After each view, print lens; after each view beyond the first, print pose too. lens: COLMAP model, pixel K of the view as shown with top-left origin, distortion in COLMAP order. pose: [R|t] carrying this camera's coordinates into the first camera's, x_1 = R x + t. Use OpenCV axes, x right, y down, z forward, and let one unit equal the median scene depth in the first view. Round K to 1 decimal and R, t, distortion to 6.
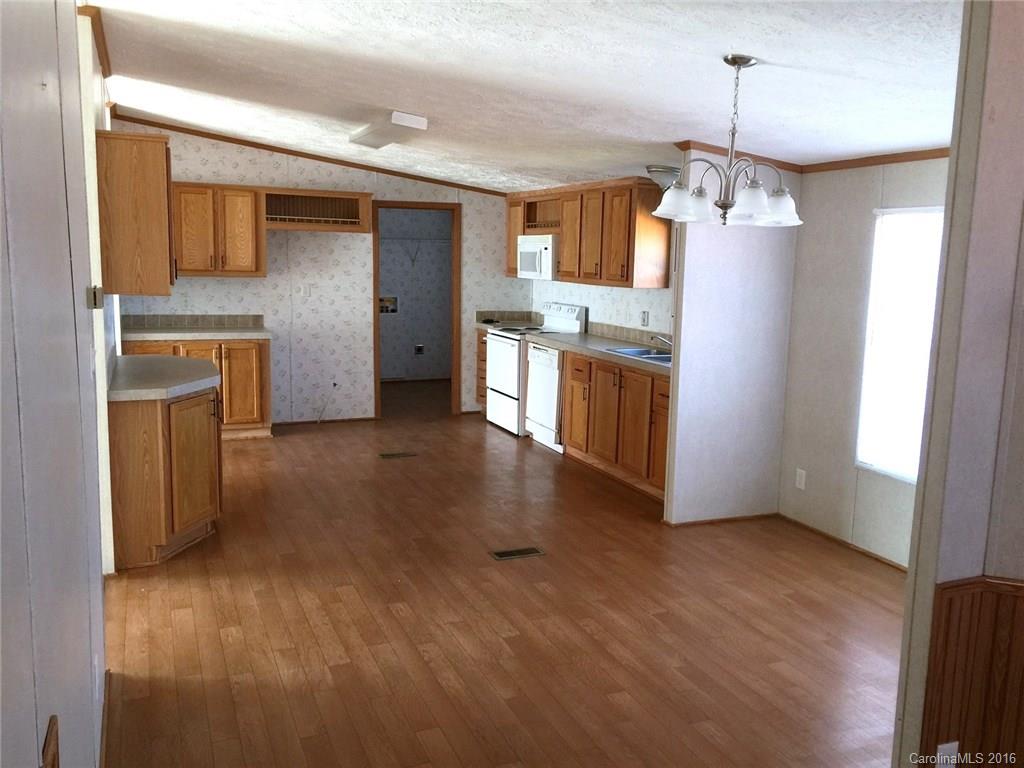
lens RADIAL K [[868.3, 0, 511.0], [0, 868.3, 384.7], [0, 0, 1]] dist [-0.003193, -0.000046]
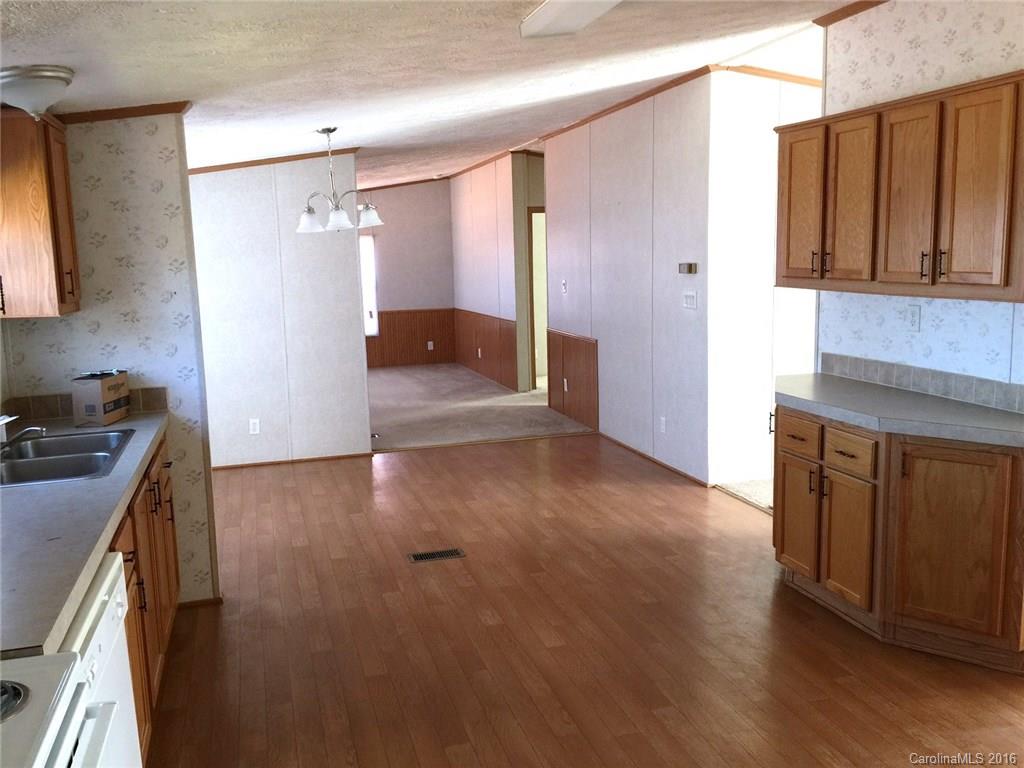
lens RADIAL K [[868.3, 0, 512.1], [0, 868.3, 382.2], [0, 0, 1]] dist [-0.003193, -0.000046]
pose [[-0.994651, -0.011409, 0.102664, -0.216050], [0.019463, 0.955379, 0.294742, -0.342931], [-0.101445, 0.295164, -0.950046, 2.290539]]
